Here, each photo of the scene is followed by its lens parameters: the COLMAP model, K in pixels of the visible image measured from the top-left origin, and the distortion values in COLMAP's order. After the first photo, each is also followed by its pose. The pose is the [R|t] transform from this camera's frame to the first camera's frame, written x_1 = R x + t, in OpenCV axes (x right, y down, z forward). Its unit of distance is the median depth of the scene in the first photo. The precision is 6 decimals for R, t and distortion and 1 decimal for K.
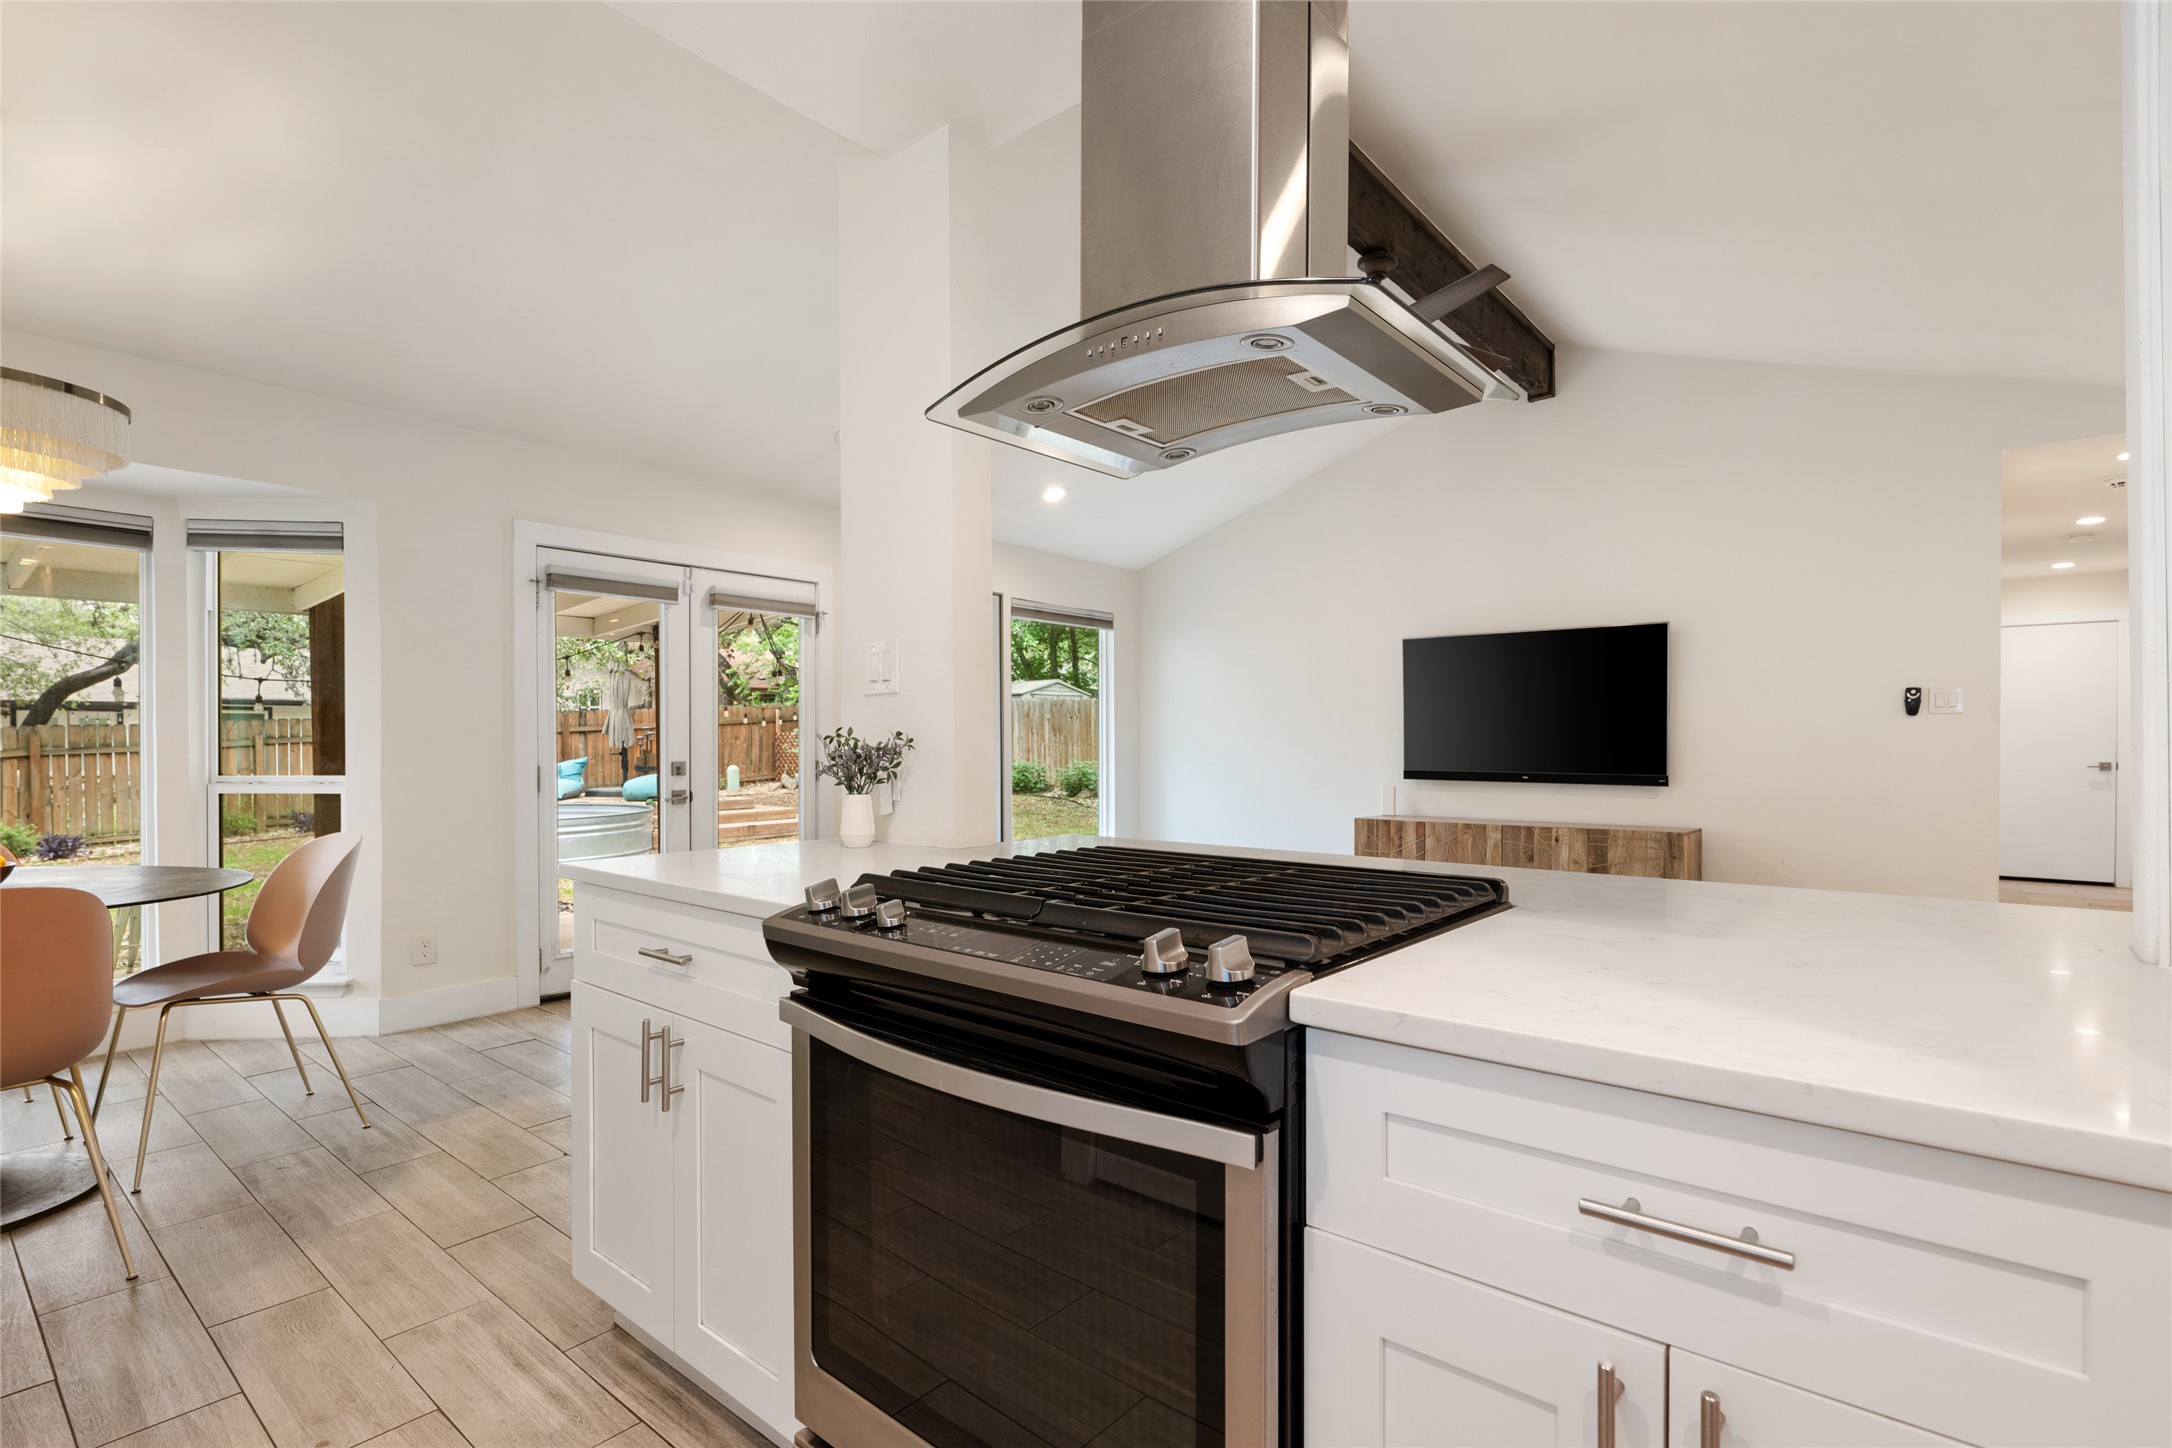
lens RADIAL K [[1034.5, 0, 1094.3], [0, 1034.5, 756.4], [0, 0, 1]] dist [-0.002027, 0.000908]
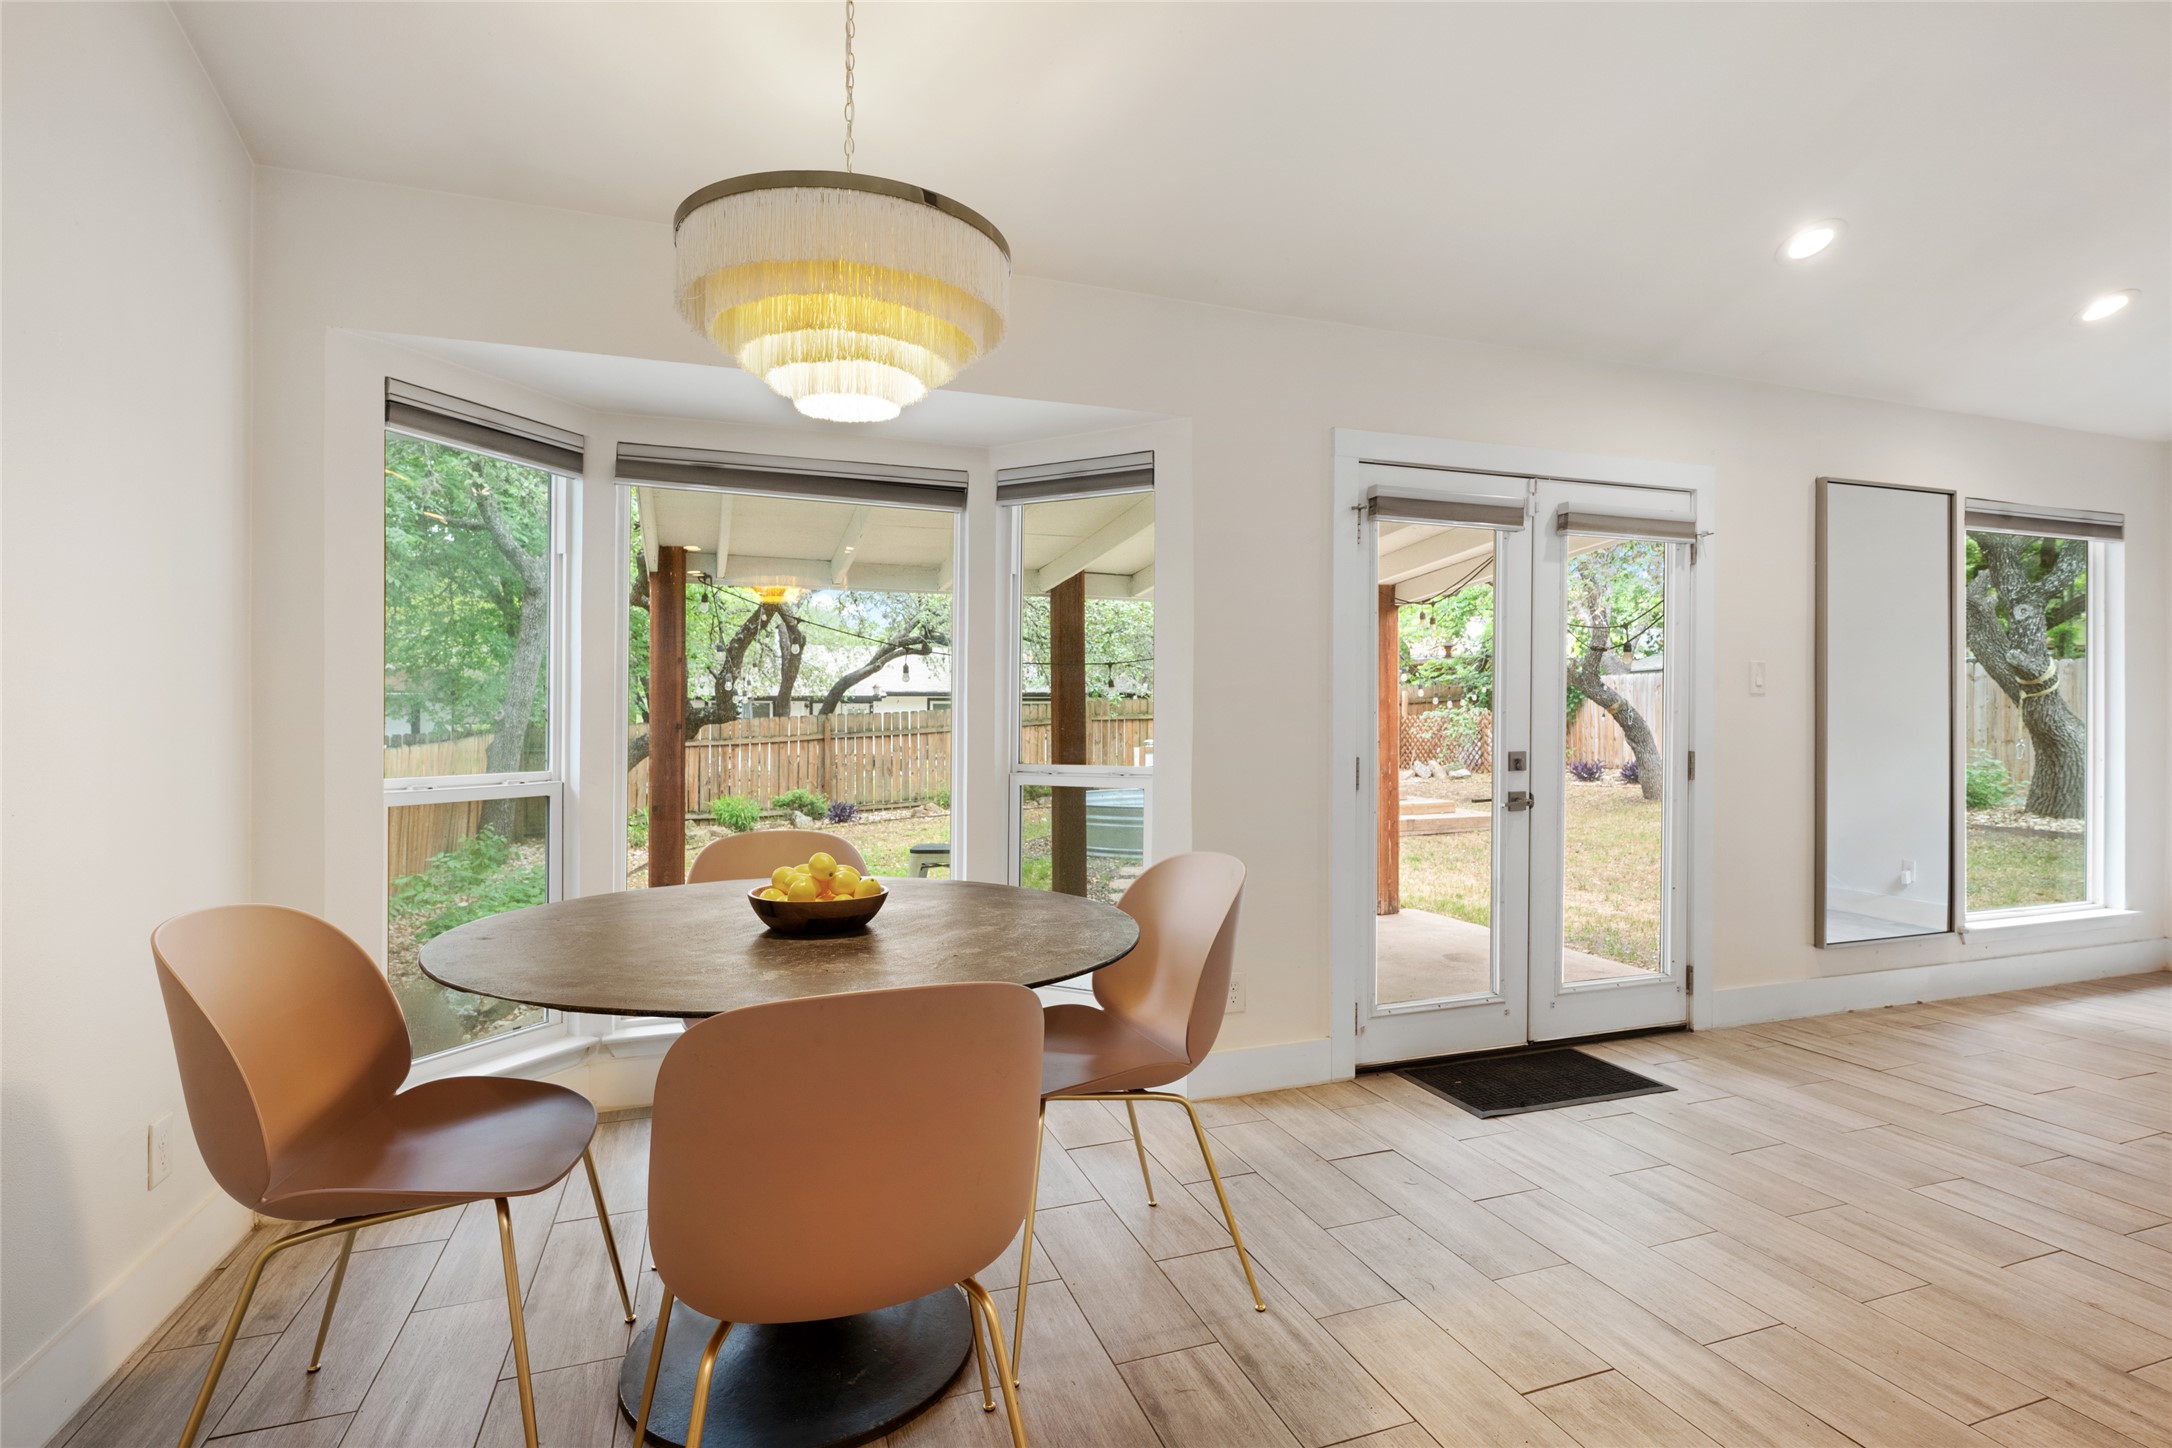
lens RADIAL K [[1034.5, 0, 1078.6], [0, 1034.5, 717.4], [0, 0, 1]] dist [-0.002027, 0.000908]
pose [[0.852653, -0.007023, -0.522431, -0.257518], [-0.004928, 0.999757, -0.021483, -0.001680], [0.522455, 0.020892, 0.852411, 0.209441]]
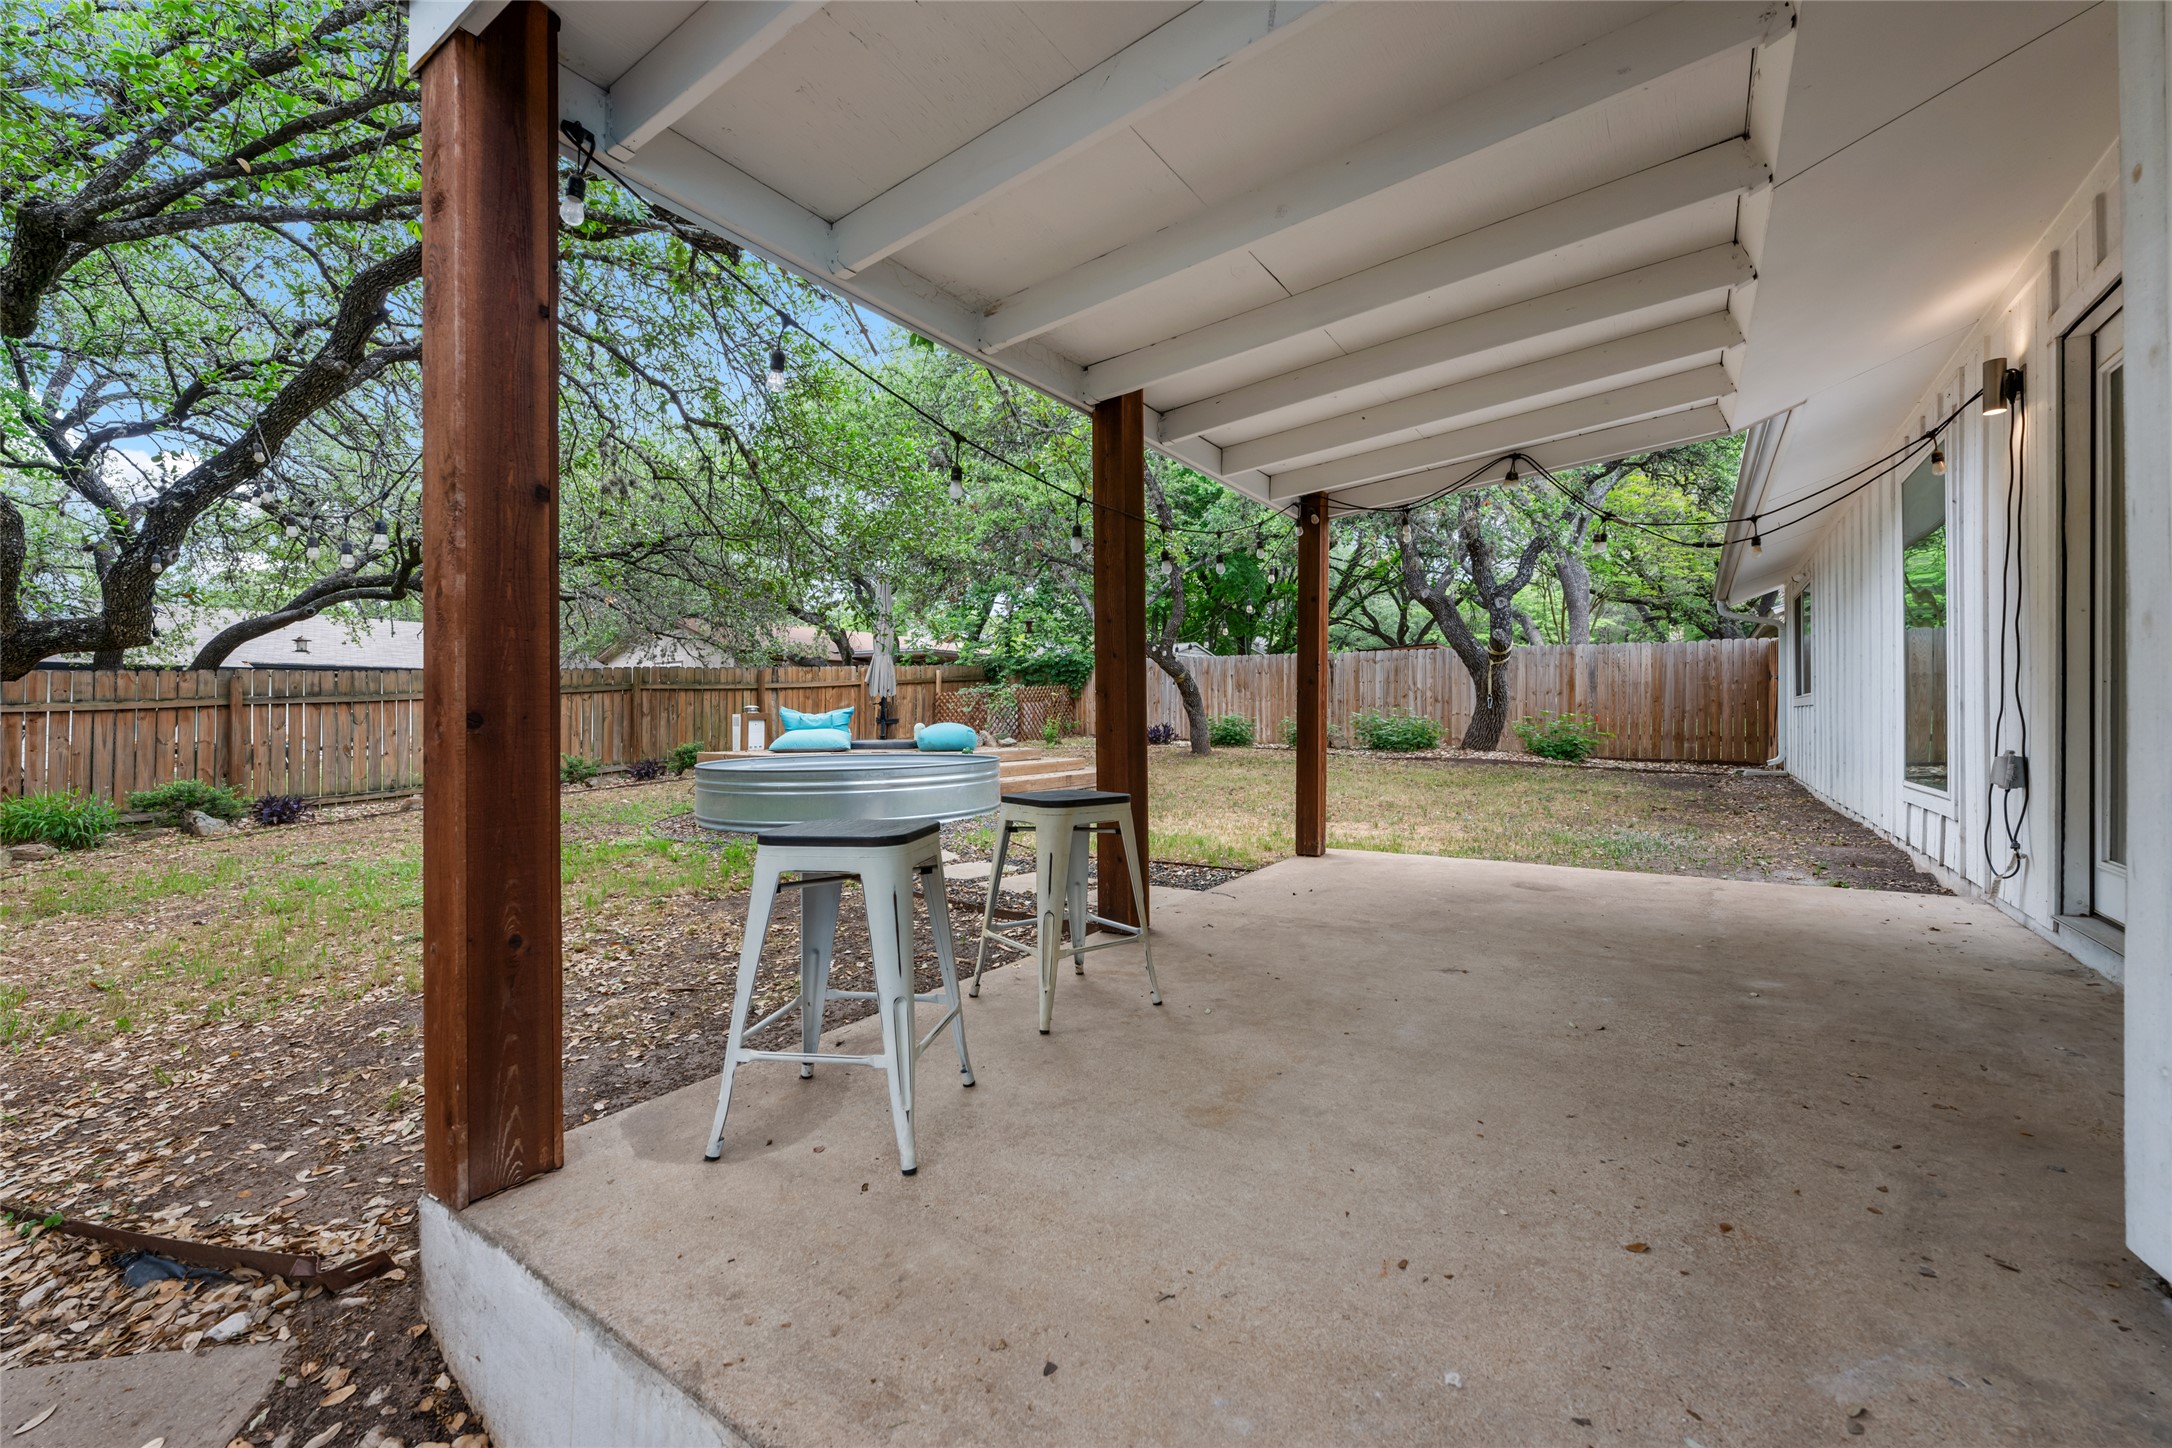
lens RADIAL K [[868.2, 0, 1083.7], [0, 868.2, 718.7], [0, 0, 1]] dist [-0.008520, 0.000346]
pose [[0.995539, -0.007634, 0.094040, -0.908855], [0.009376, 0.999792, -0.018096, 0.070329], [-0.093882, 0.018897, 0.995404, 0.513222]]
